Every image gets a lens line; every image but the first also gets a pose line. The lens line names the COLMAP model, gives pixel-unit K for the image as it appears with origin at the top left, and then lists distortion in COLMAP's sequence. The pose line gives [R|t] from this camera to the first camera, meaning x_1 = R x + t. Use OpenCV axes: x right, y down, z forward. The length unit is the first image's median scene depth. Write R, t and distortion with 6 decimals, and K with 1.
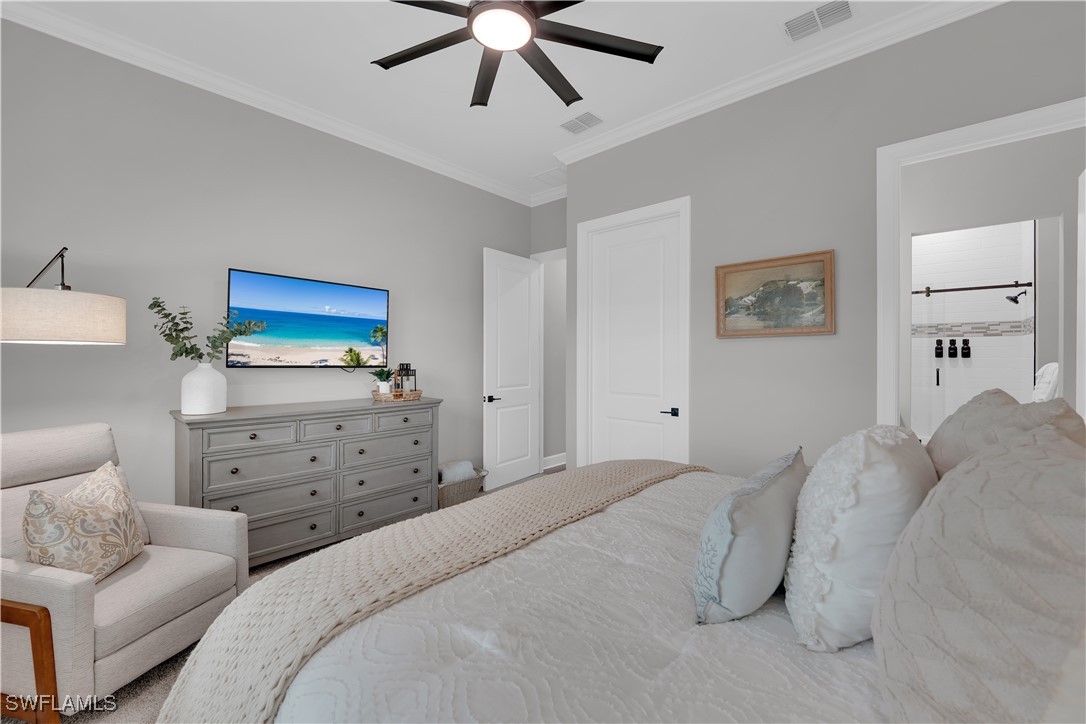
lens RADIAL K [[445.2, 0, 541.1], [0, 445.2, 351.6], [0, 0, 1]] dist [-0.013109, -0.001469]
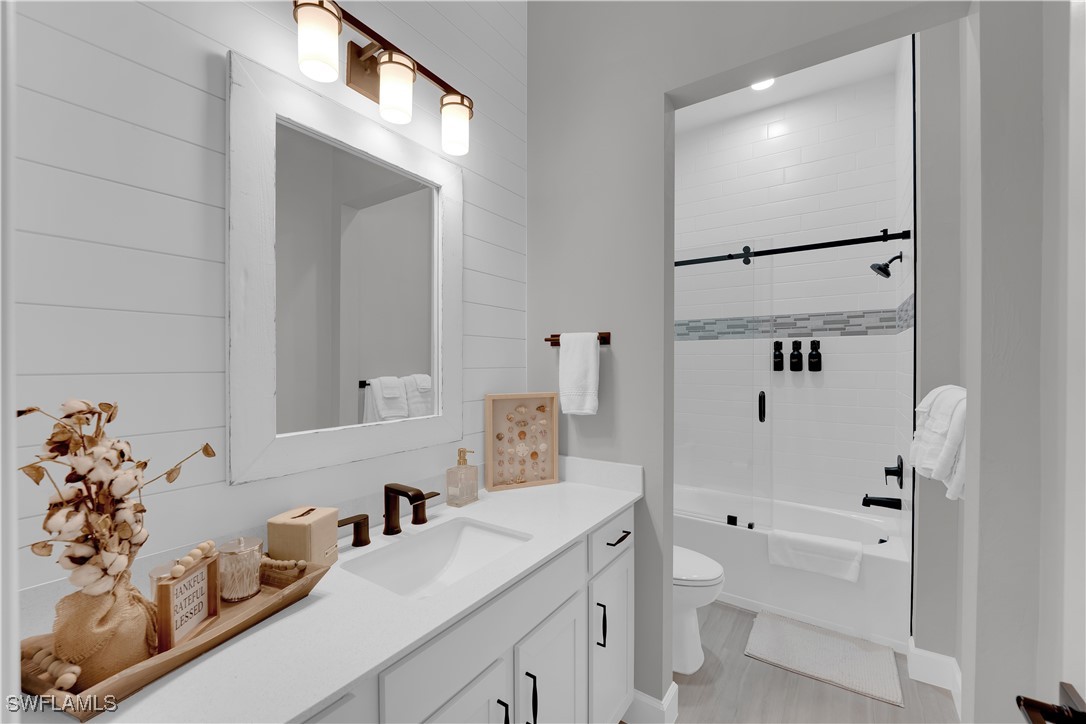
lens RADIAL K [[445.2, 0, 543.2], [0, 445.2, 363.5], [0, 0, 1]] dist [-0.013109, -0.001469]
pose [[0.989674, -0.005282, 0.143240, 0.515103], [0.004439, 0.999971, 0.006203, -0.001922], [-0.143268, -0.005503, 0.989669, 0.453966]]
